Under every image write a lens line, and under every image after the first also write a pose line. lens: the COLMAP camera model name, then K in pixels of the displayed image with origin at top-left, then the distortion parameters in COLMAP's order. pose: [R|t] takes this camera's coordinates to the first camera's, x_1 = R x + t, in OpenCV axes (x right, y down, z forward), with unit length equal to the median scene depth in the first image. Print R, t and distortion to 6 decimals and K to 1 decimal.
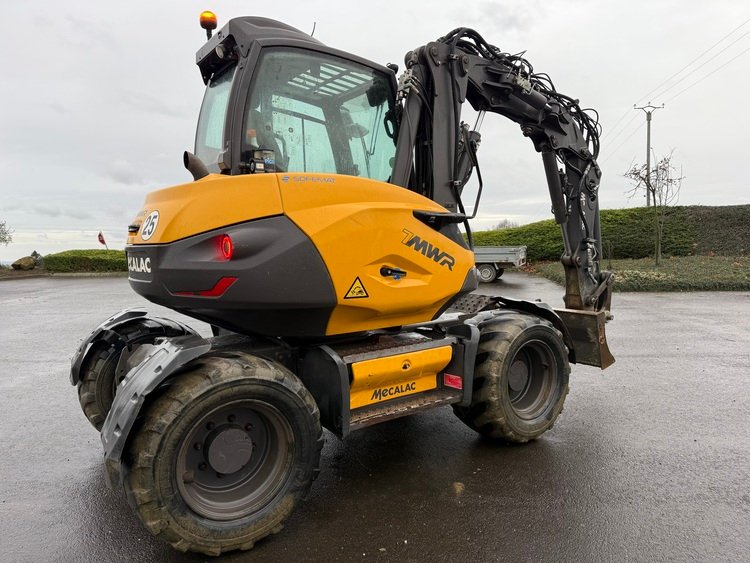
lens RADIAL K [[530.6, 0, 373.9], [0, 530.6, 278.6], [0, 0, 1]] dist [0.060673, -0.074977]
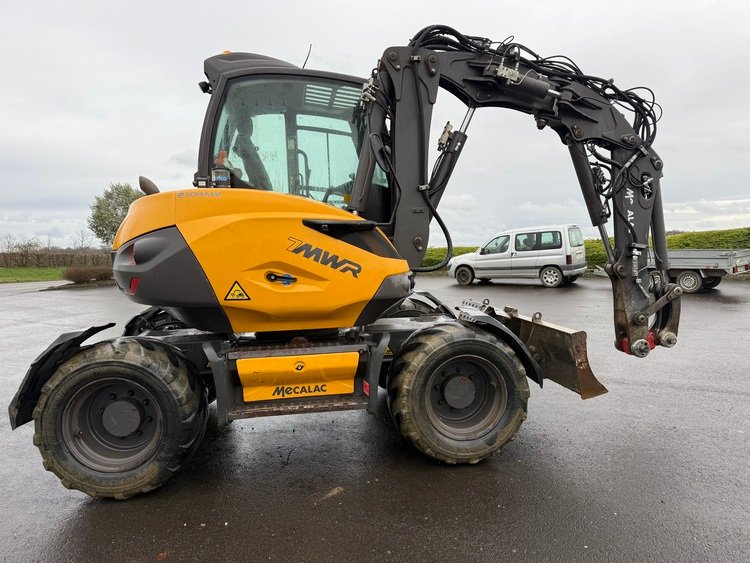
lens RADIAL K [[530.6, 0, 379.0], [0, 530.6, 280.7], [0, 0, 1]] dist [0.060673, -0.074977]
pose [[0.896330, 0.029657, -0.442395, 0.606828], [-0.028901, 0.999547, 0.008452, -0.018470], [0.442445, 0.005210, 0.896781, 0.113060]]
